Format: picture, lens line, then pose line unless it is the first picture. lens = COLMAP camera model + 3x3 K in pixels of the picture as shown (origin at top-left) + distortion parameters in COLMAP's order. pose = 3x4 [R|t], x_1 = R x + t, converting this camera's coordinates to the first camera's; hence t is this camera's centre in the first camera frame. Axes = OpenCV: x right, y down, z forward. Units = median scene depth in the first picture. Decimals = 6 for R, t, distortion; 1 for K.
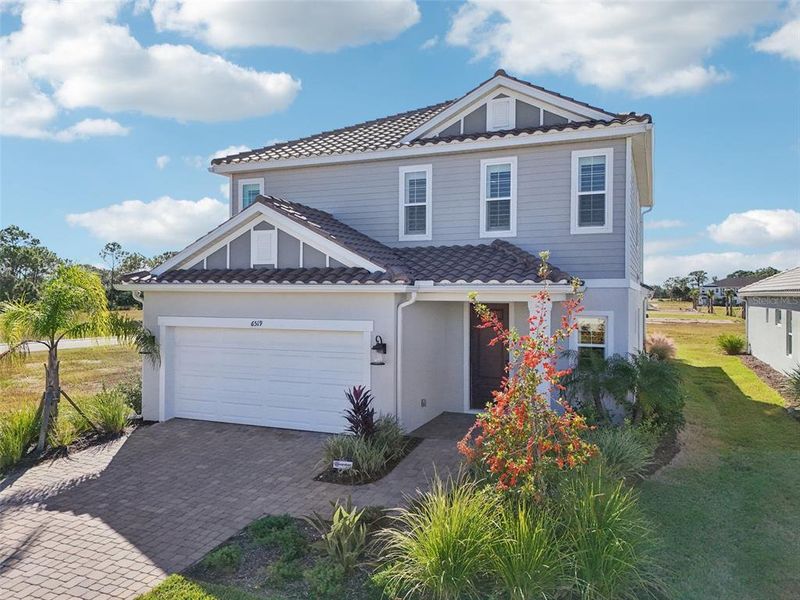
lens RADIAL K [[590.6, 0, 387.7], [0, 590.6, 300.5], [0, 0, 1]] dist [0.025359, -0.005130]
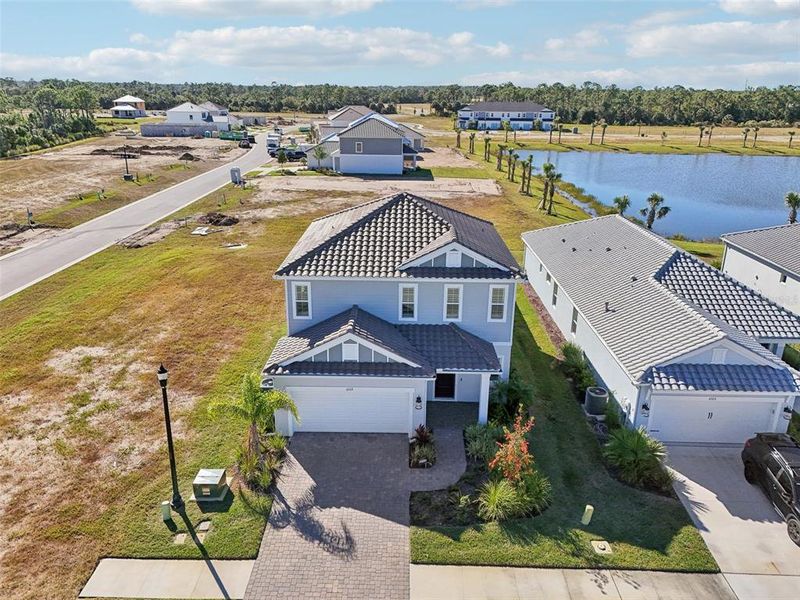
lens RADIAL K [[594.9, 0, 383.5], [0, 594.9, 299.5], [0, 0, 1]] dist [0.056067, -0.000384]
pose [[0.929011, -0.124410, 0.348513, -0.765915], [0.005232, 0.946115, 0.323790, -0.882510], [-0.370016, -0.298981, 0.879602, -0.703944]]
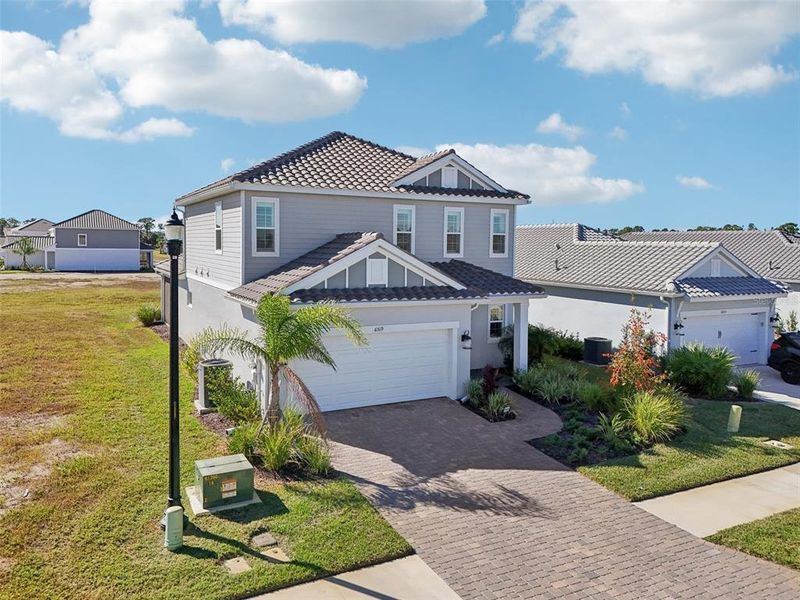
lens RADIAL K [[613.6, 0, 383.9], [0, 613.6, 274.5], [0, 0, 1]] dist [0.054876, -0.001812]
pose [[0.636102, -0.036075, 0.770761, -1.258898], [-0.002101, 0.998822, 0.048483, -0.149906], [-0.771602, -0.032459, 0.635277, 0.113546]]
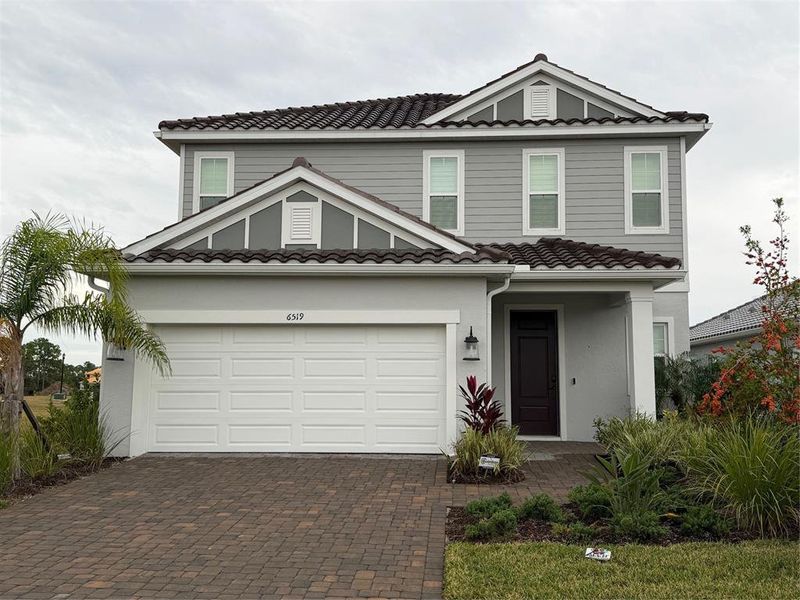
lens RADIAL K [[779.0, 0, 384.8], [0, 779.0, 302.2], [0, 0, 1]] dist [0.036247, -0.001145]
pose [[0.946312, 0.040964, 0.320649, -0.434046], [-0.002777, 0.992932, -0.118655, 0.139167], [-0.323243, 0.111395, 0.939737, -0.007606]]
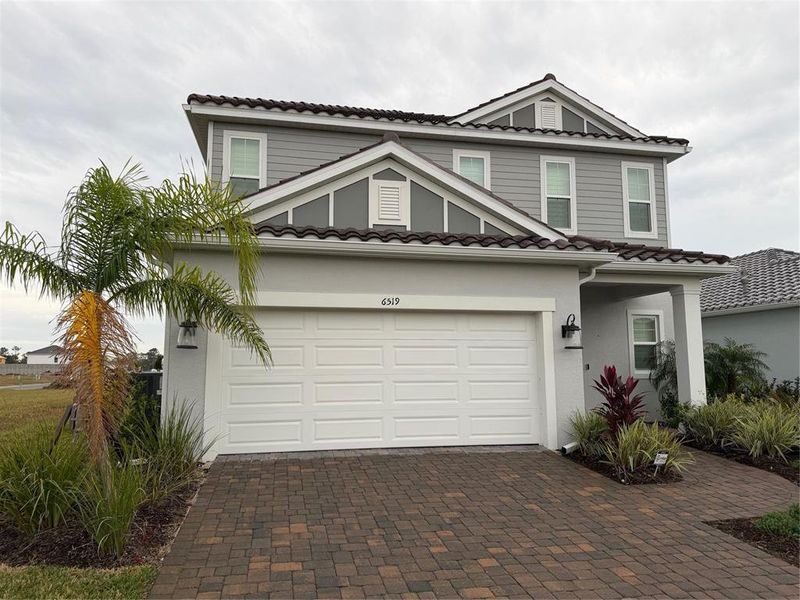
lens RADIAL K [[571.6, 0, 382.2], [0, 571.6, 299.2], [0, 0, 1]] dist [0.016836, -0.003787]
pose [[0.825837, 0.064219, 0.560240, -0.613115], [0.008312, 0.992000, -0.125963, 0.122128], [-0.563847, 0.108682, 0.818697, 0.426436]]
